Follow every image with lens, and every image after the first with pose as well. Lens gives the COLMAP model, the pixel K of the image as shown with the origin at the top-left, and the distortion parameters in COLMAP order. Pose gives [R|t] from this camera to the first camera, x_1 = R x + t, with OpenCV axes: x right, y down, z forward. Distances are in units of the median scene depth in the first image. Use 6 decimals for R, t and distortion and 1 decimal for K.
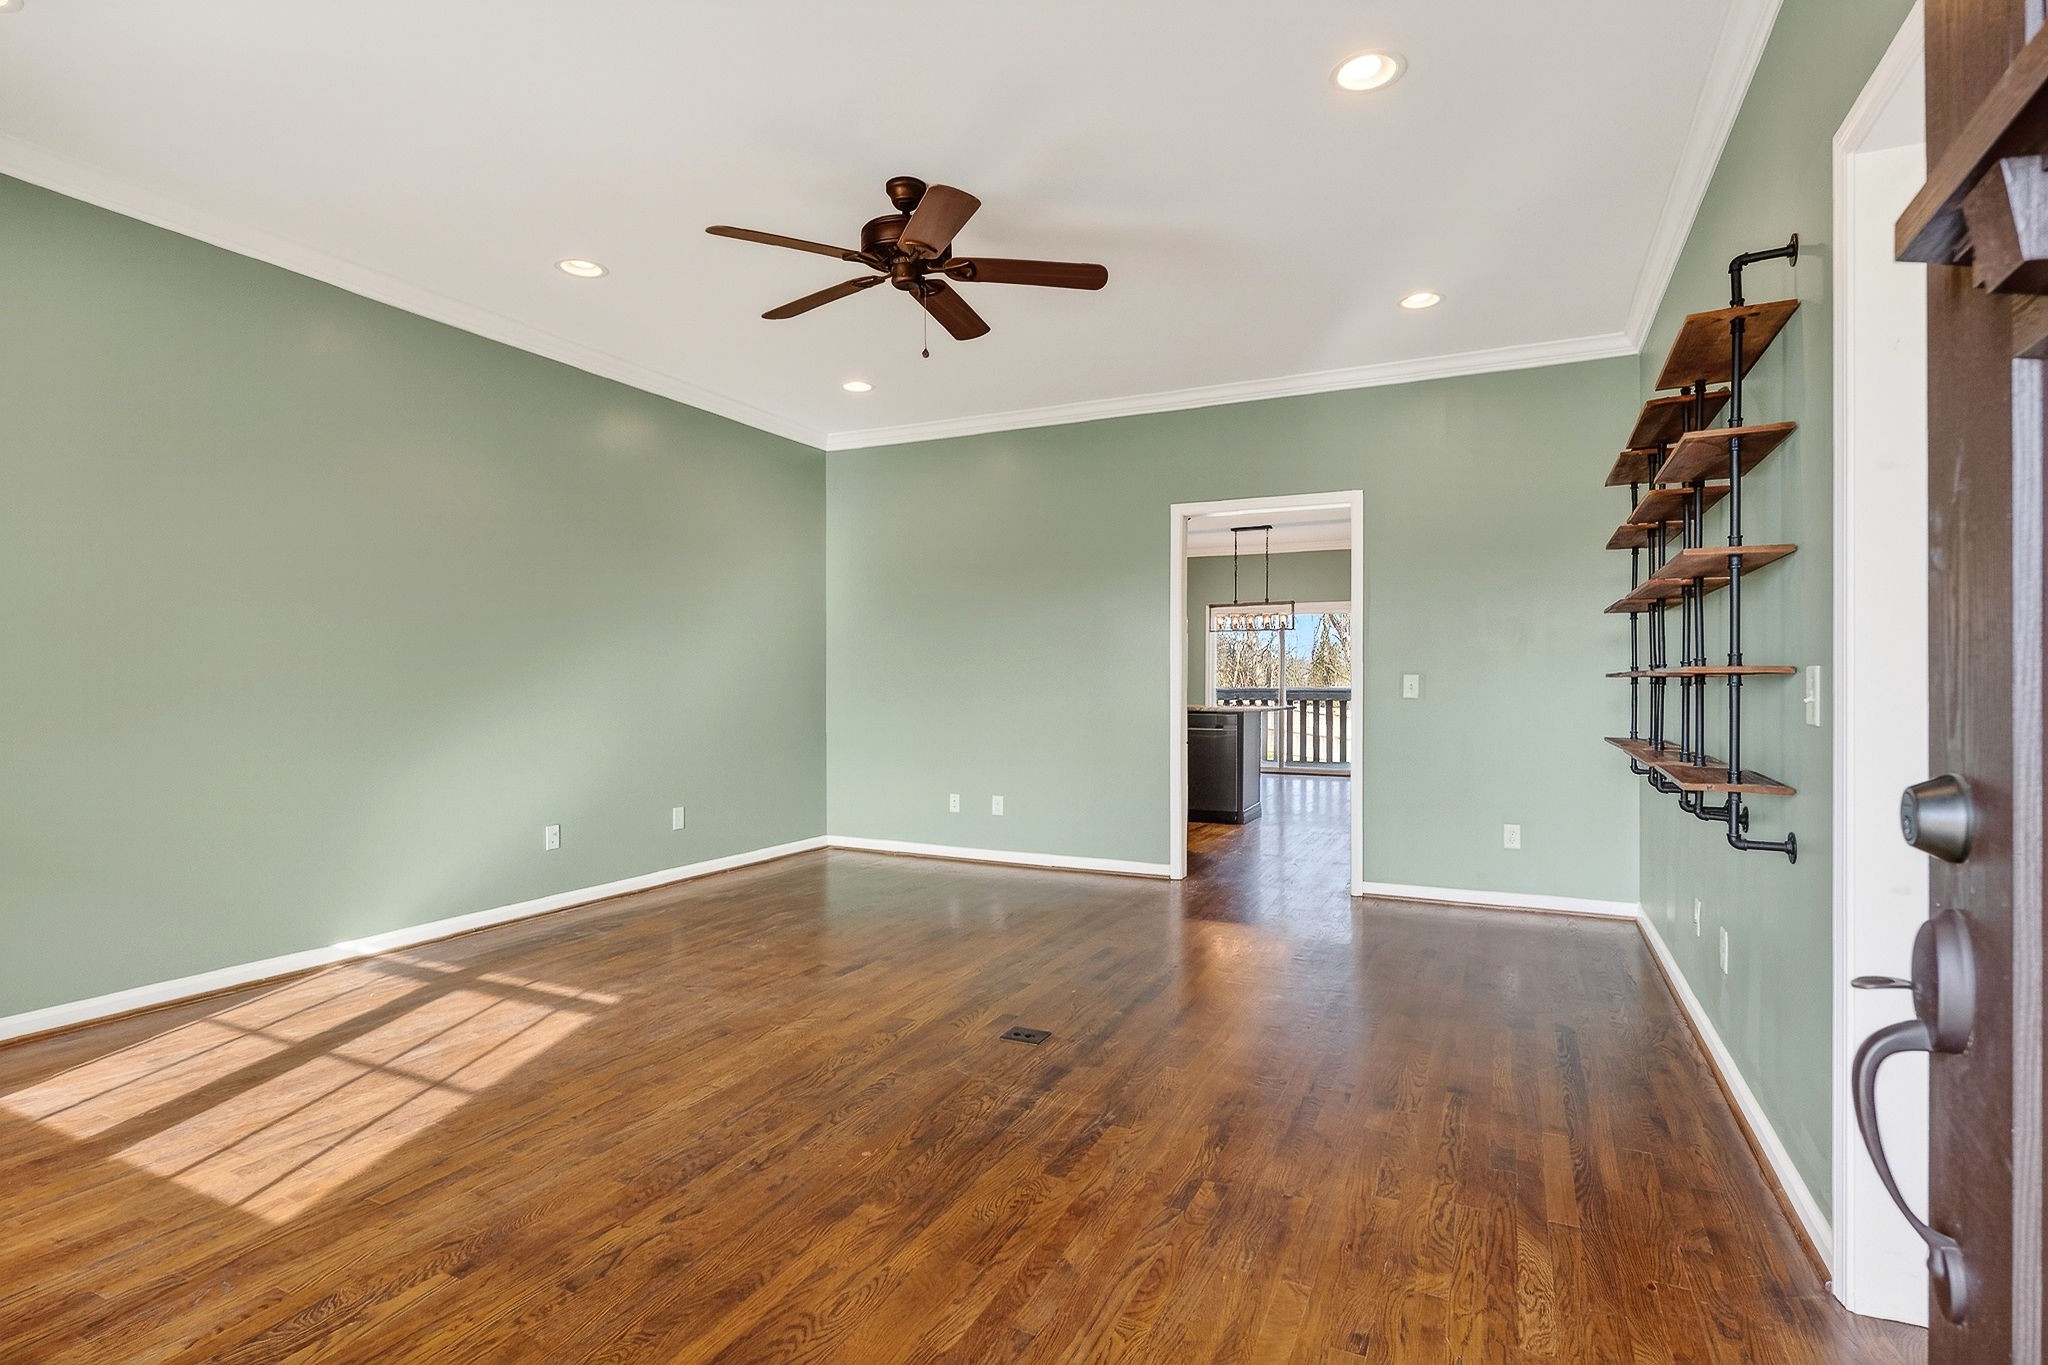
lens RADIAL K [[993.6, 0, 1024.0], [0, 993.6, 682.5], [0, 0, 1]] dist [0.000895, -0.000136]
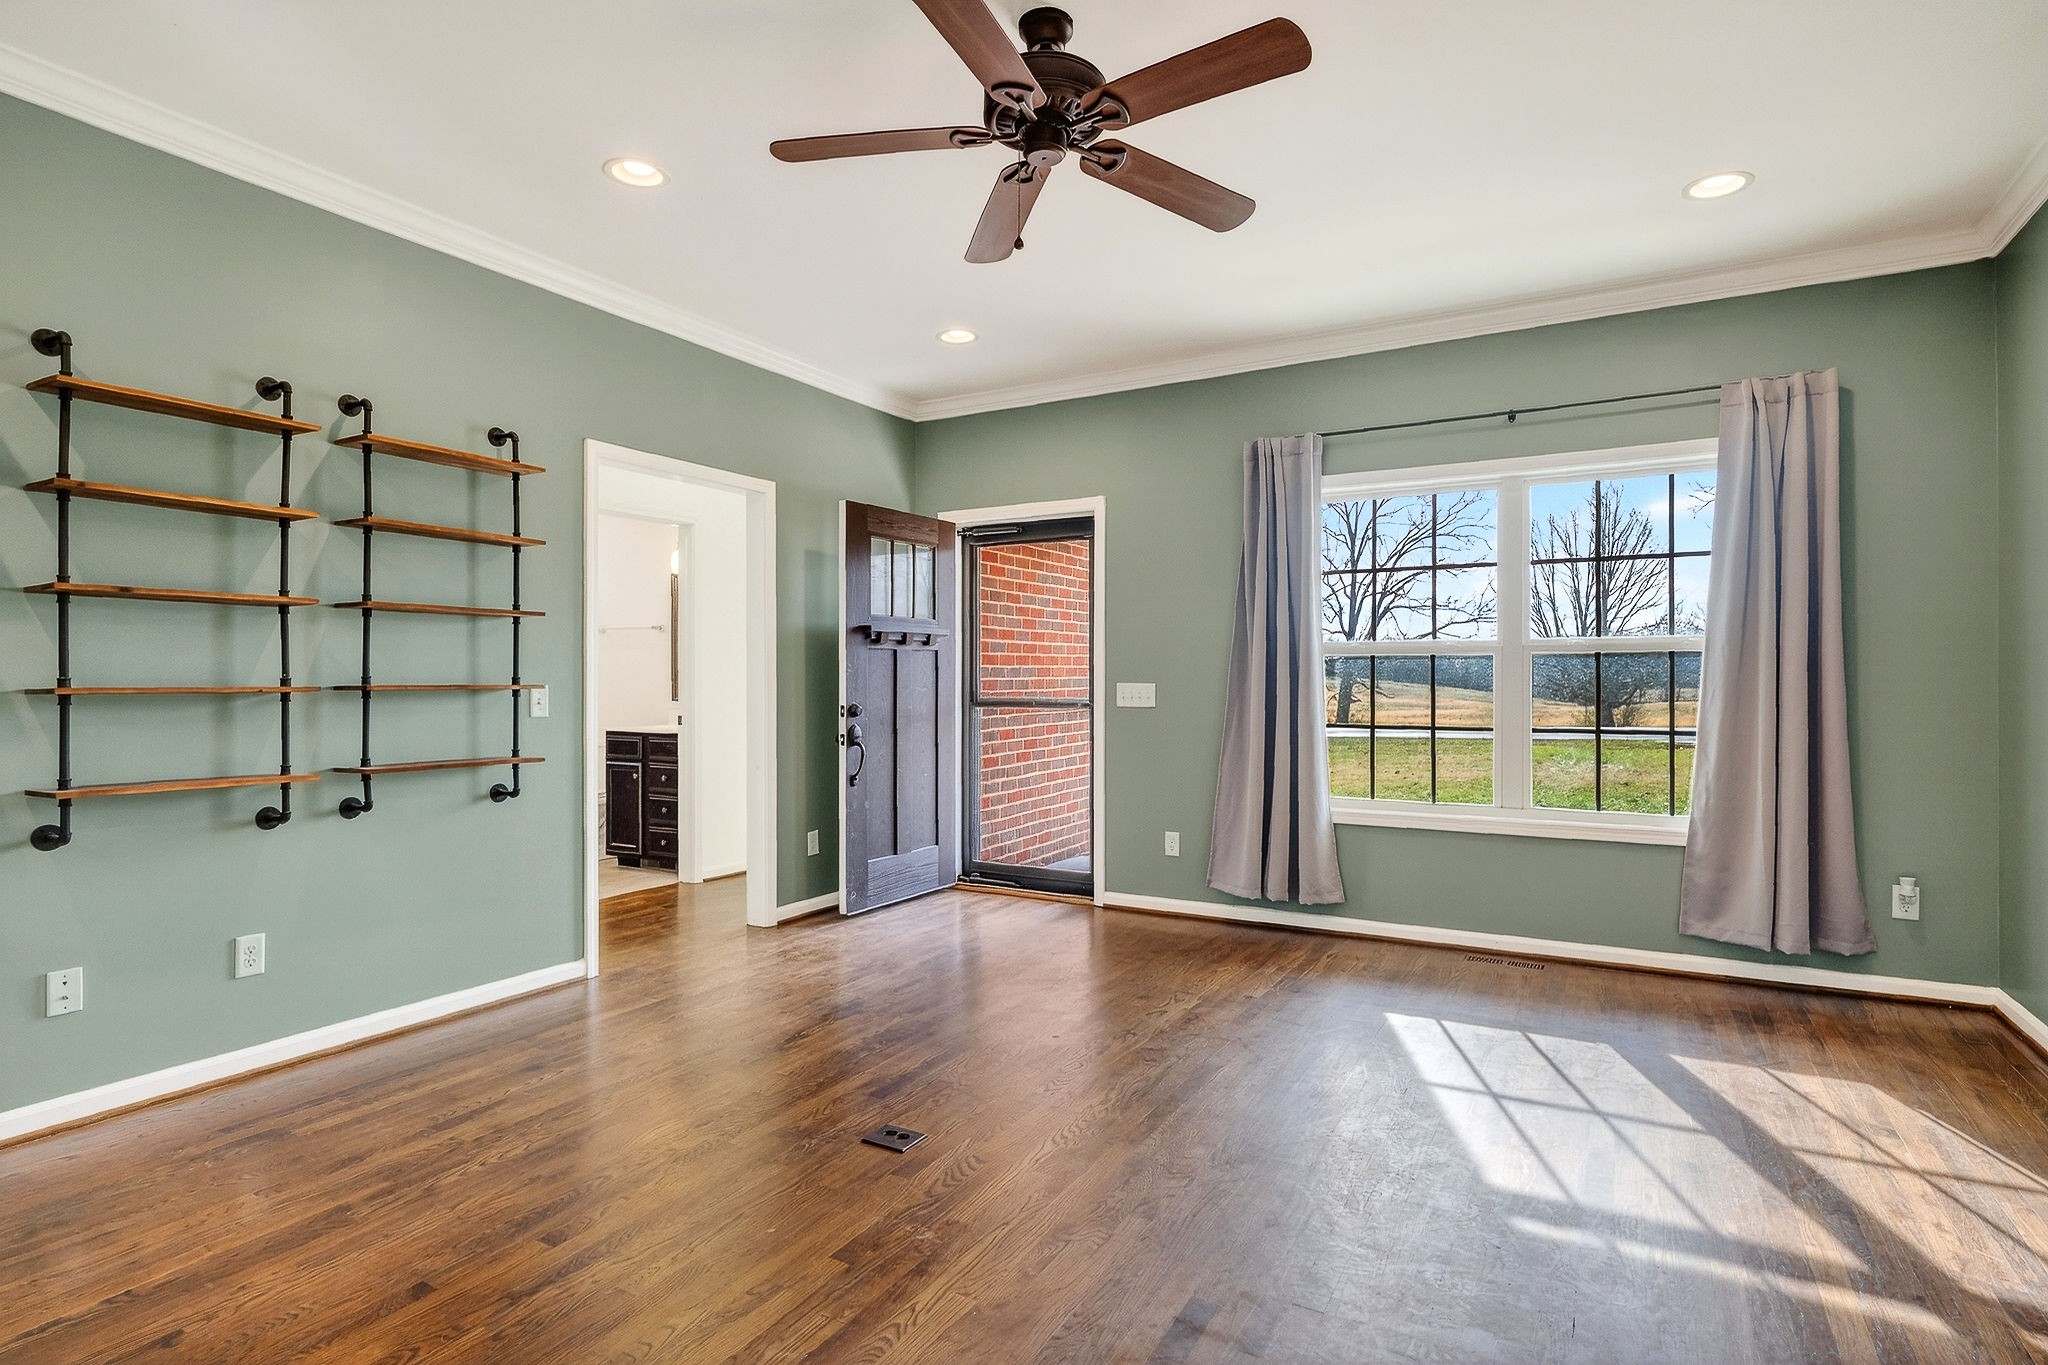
lens RADIAL K [[1032.4, 0, 1061.9], [0, 1032.4, 674.0], [0, 0, 1]] dist [-0.001895, -0.000536]
pose [[-0.999114, -0.000534, 0.042084, -0.168395], [-0.000620, 0.999998, -0.002031, -0.020851], [-0.042083, -0.002055, -0.999112, 1.804116]]
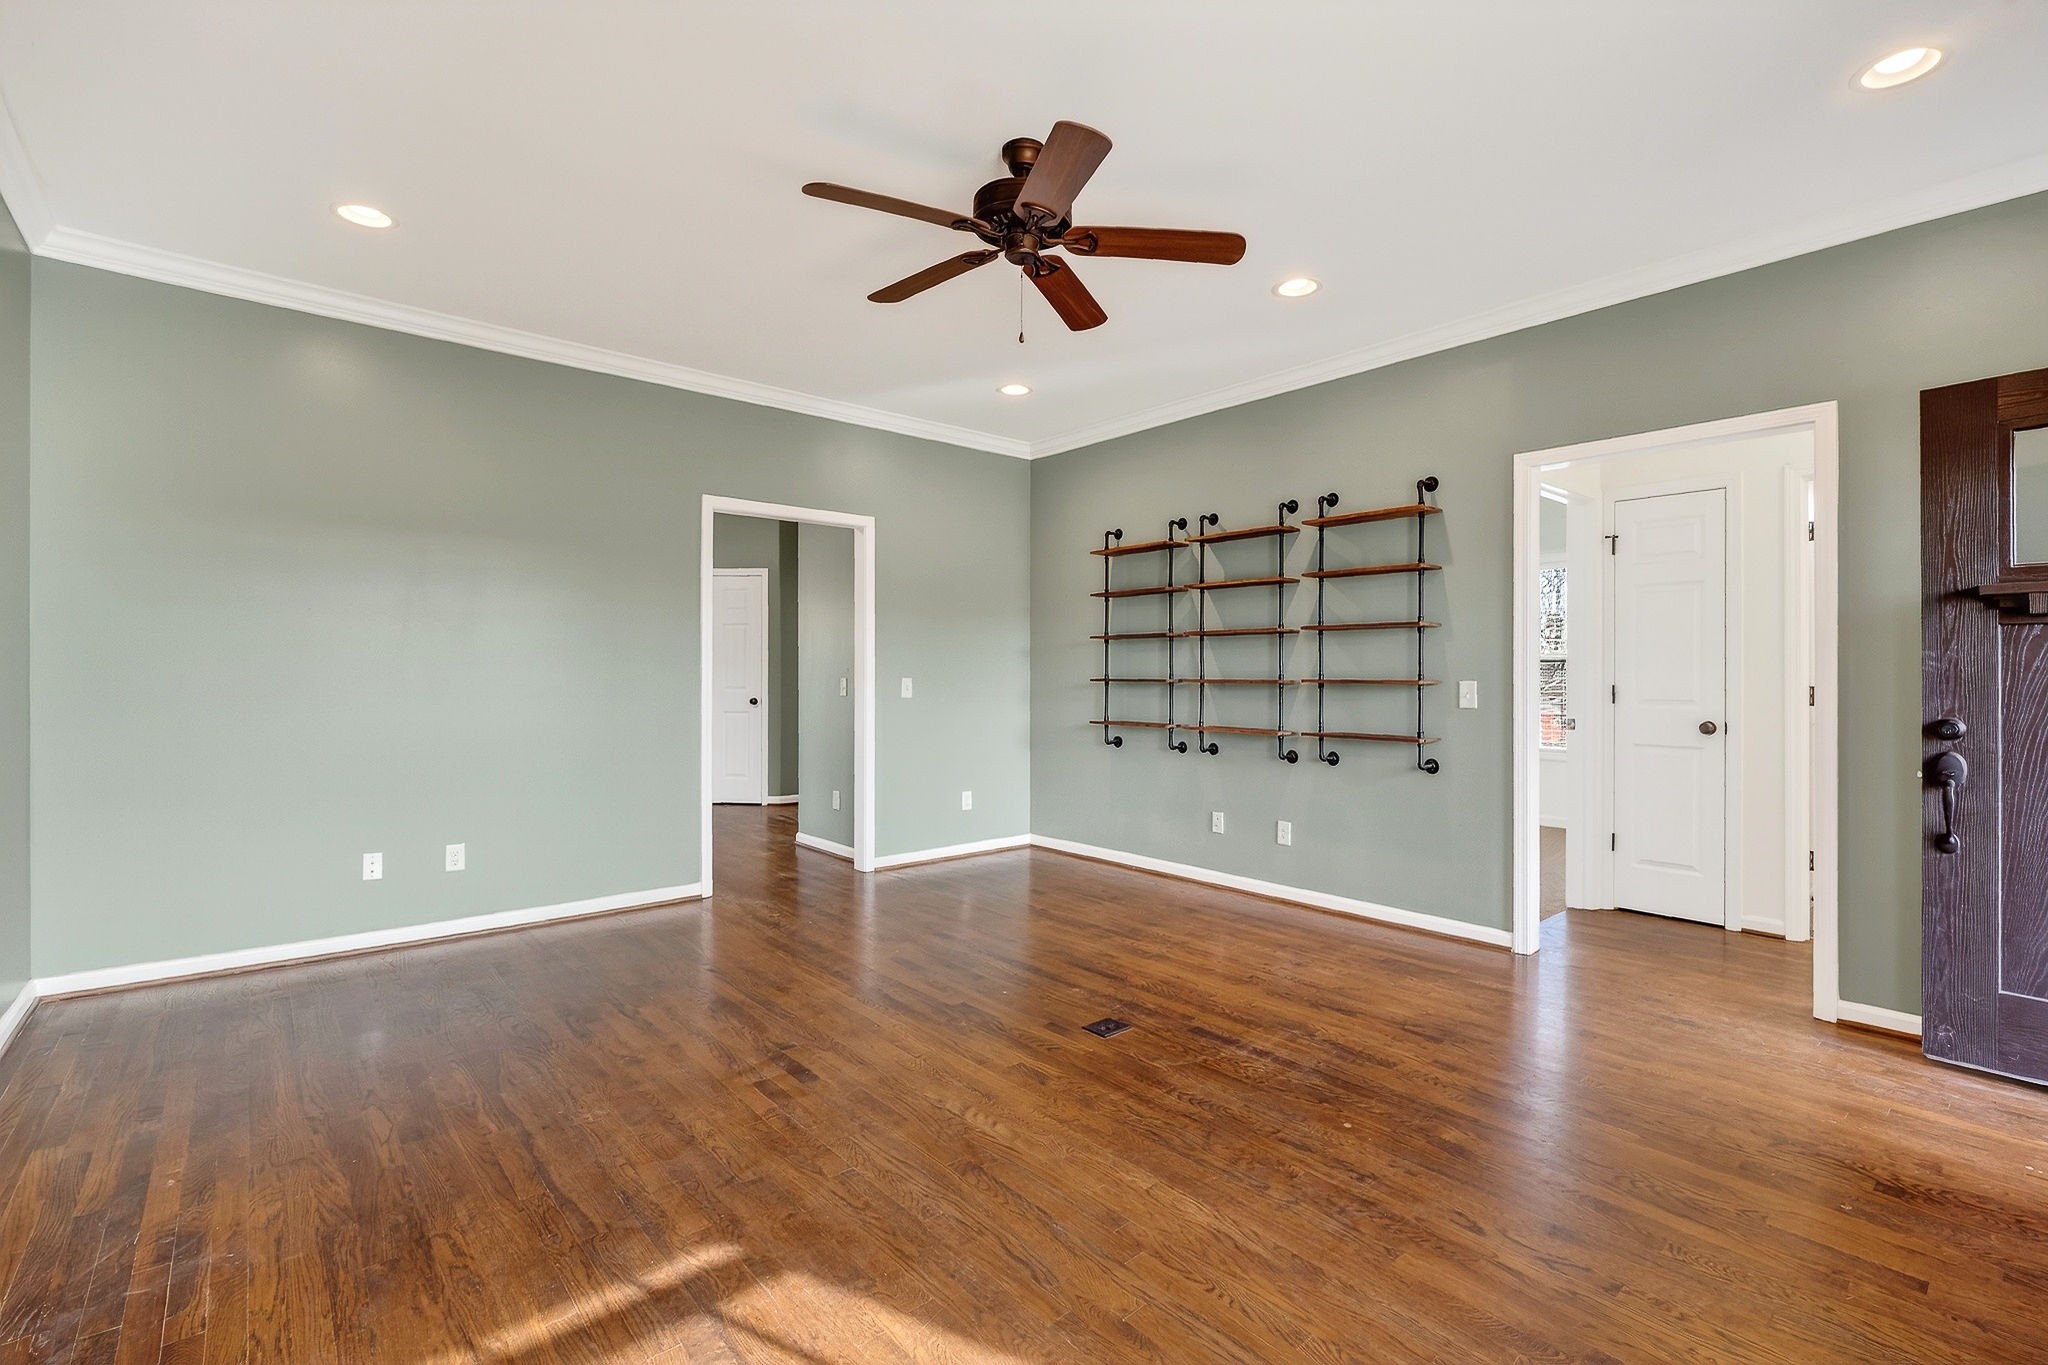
lens RADIAL K [[917.1, 0, 1024.0], [0, 917.1, 682.5], [0, 0, 1]] dist [-0.002882, -0.000581]
pose [[0.391979, -0.002798, 0.919970, -0.907191], [-0.002787, 0.999987, 0.004228, -0.012137], [-0.919970, -0.004221, 0.391966, 0.692225]]
